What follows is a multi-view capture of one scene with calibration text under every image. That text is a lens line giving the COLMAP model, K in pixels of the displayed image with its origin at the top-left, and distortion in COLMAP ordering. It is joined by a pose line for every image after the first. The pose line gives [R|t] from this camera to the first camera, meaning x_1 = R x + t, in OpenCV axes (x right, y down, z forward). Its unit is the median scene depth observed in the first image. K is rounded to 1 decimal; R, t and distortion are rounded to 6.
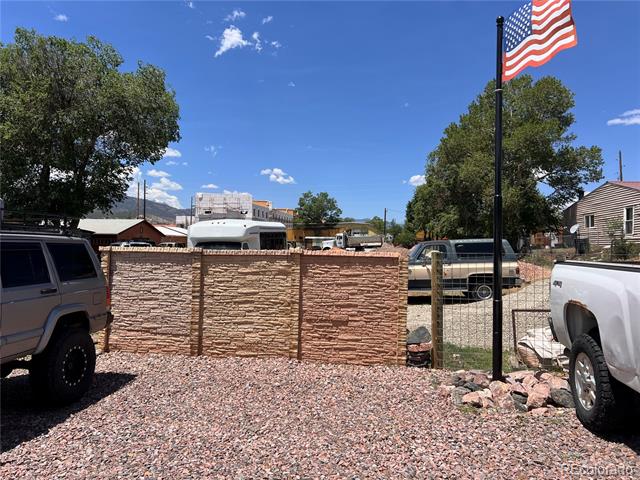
lens RADIAL K [[480.5, 0, 316.1], [0, 480.5, 243.3], [0, 0, 1]] dist [0.073479, -0.087600]
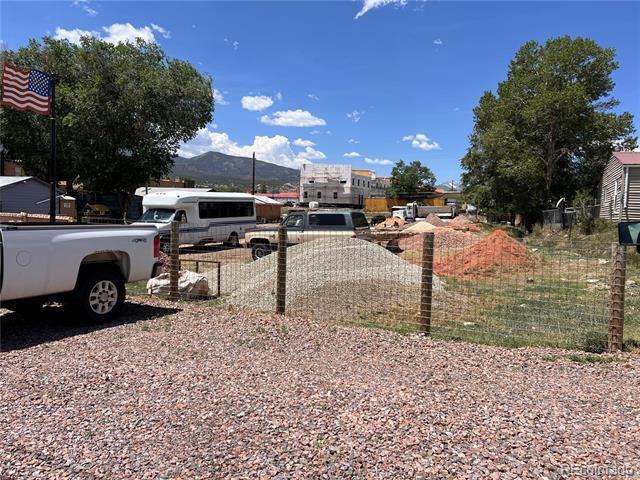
lens RADIAL K [[487.9, 0, 320.0], [0, 487.9, 240.0], [0, 0, 1]] dist [0.210504, -0.342932]
pose [[0.958861, 0.036000, -0.281583, 0.115759], [-0.019919, 0.998014, 0.059768, -0.001565], [0.283176, -0.051700, 0.957674, -0.033597]]
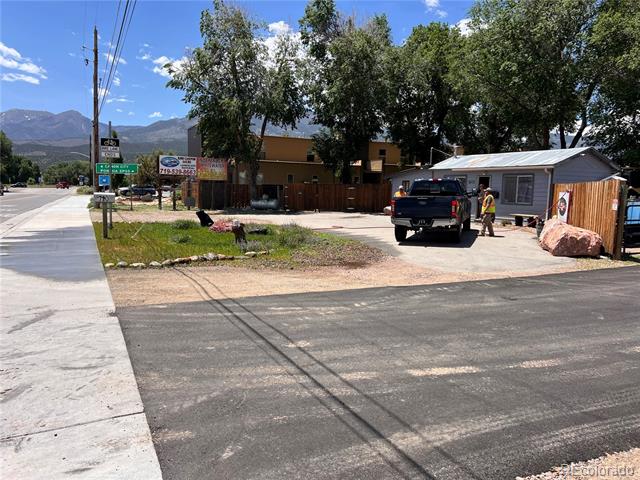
lens RADIAL K [[479.1, 0, 316.0], [0, 479.1, 236.7], [0, 0, 1]] dist [0.072935, -0.082281]
pose [[0.591323, 0.076933, -0.802756, -0.074412], [-0.009166, 0.996016, 0.088702, 0.001896], [0.806382, -0.045093, 0.589673, 0.013270]]
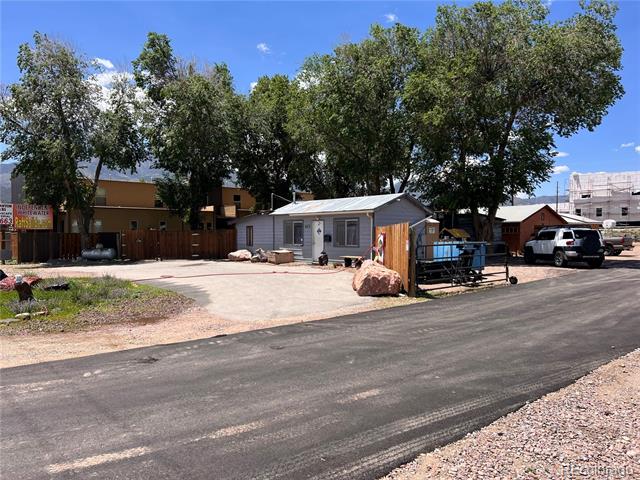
lens RADIAL K [[480.5, 0, 316.1], [0, 480.5, 243.3], [0, 0, 1]] dist [0.073479, -0.087600]
pose [[0.781459, -0.007621, -0.623911, -0.065900], [0.017756, 0.999792, 0.010027, 0.001737], [0.623704, -0.018913, 0.781431, 0.031802]]
